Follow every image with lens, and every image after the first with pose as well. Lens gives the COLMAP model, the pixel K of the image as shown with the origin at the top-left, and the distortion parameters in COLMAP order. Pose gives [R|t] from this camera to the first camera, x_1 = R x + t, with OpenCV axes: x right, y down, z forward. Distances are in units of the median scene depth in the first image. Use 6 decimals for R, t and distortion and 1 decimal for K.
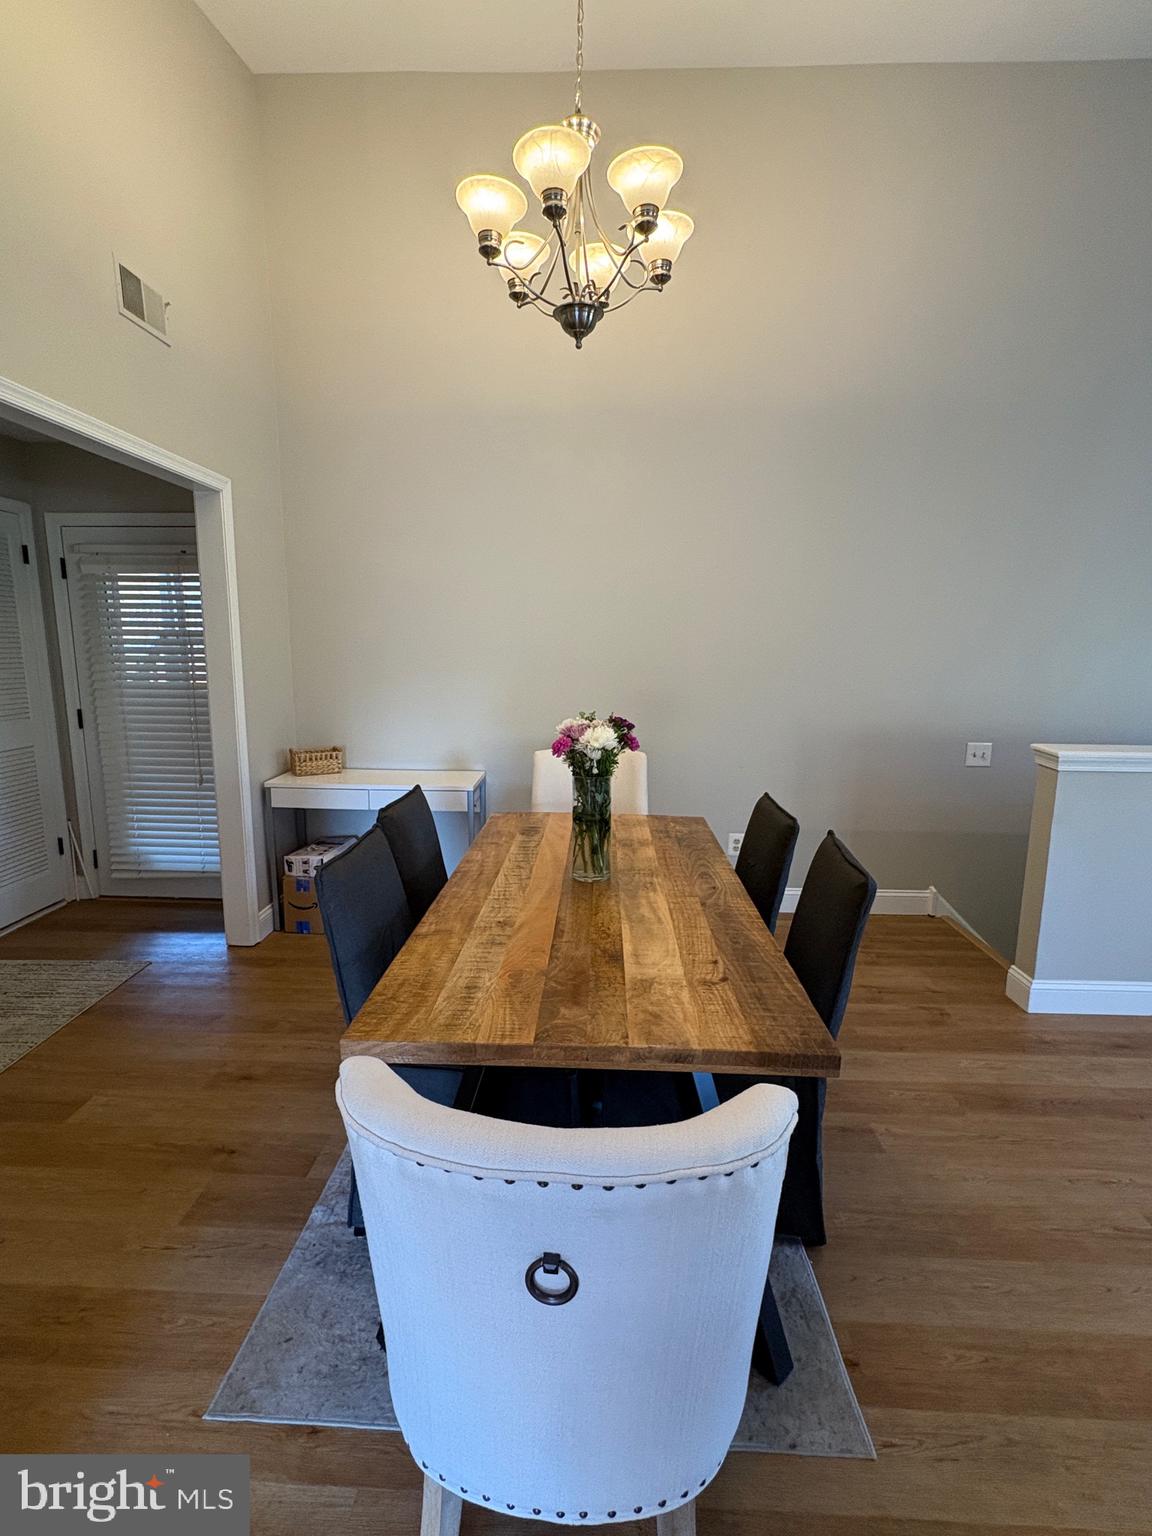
lens RADIAL K [[728.3, 0, 576.1], [0, 728.3, 761.8], [0, 0, 1]] dist [0.000210, -0.000054]
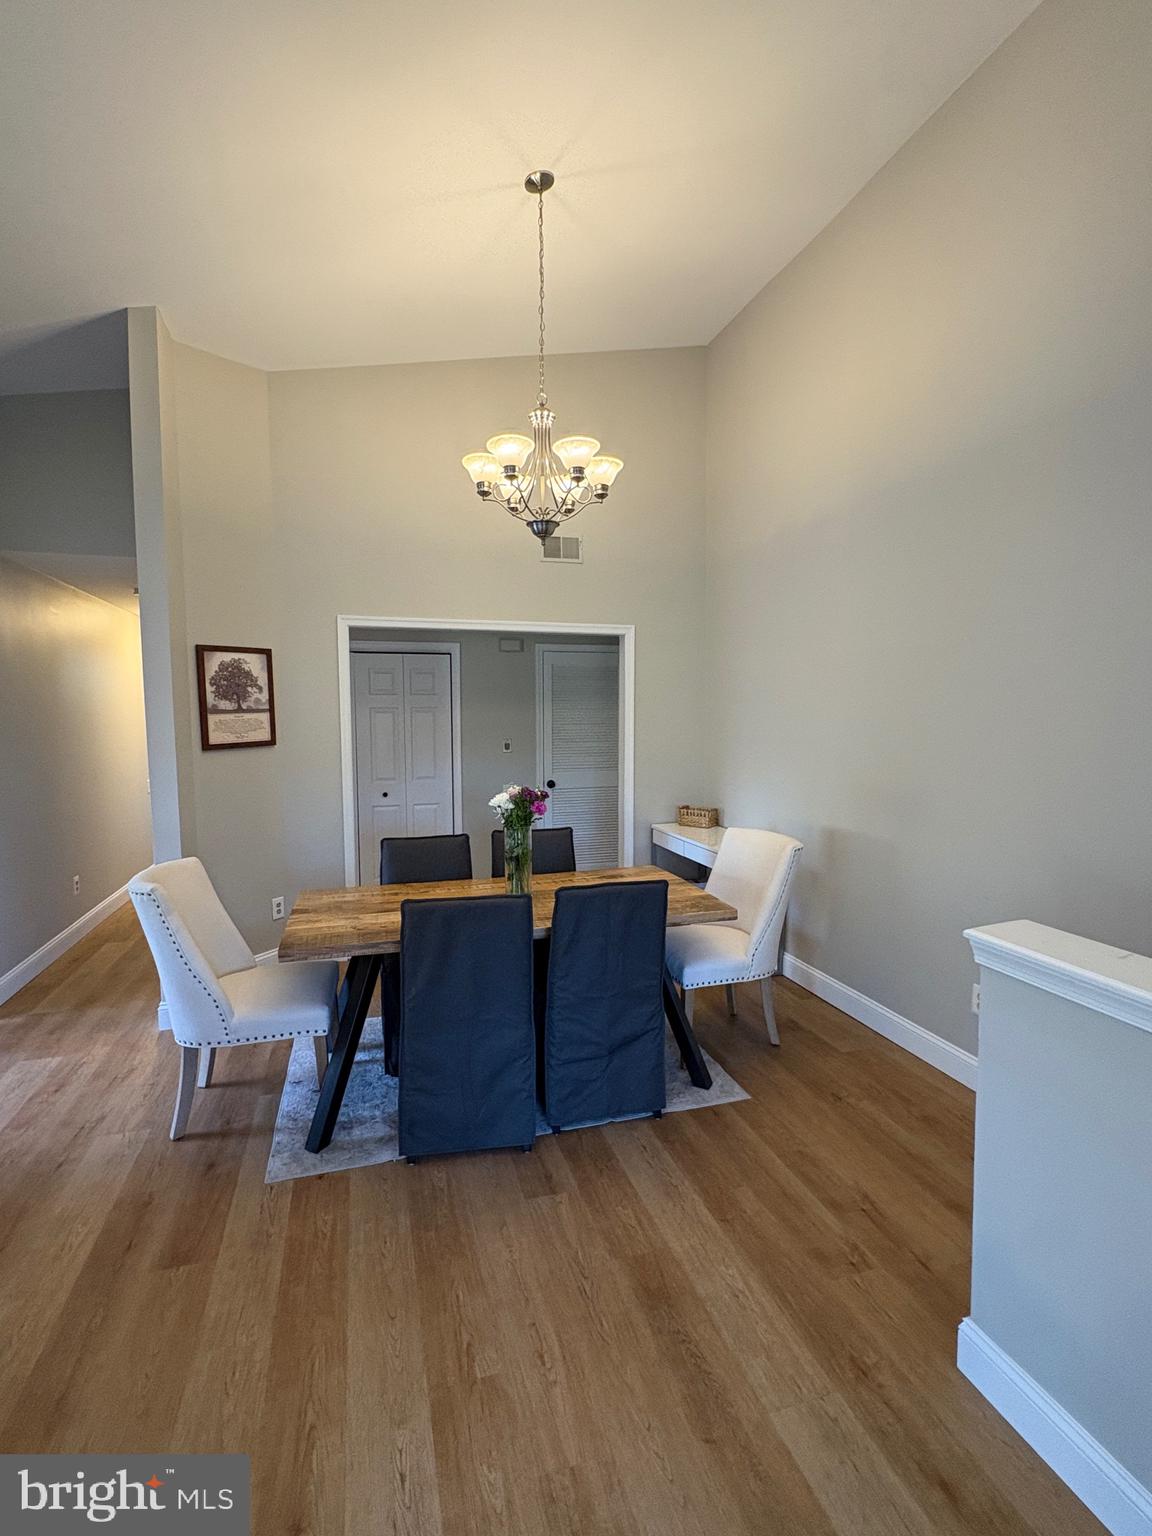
lens RADIAL K [[728.3, 0, 575.4], [0, 728.3, 767.4], [0, 0, 1]] dist [0.000210, -0.000054]
pose [[0.314639, 0.062585, -0.947146, 1.331332], [-0.146364, 0.989089, 0.016735, -0.130657], [0.937859, 0.133363, 0.320366, 0.573255]]
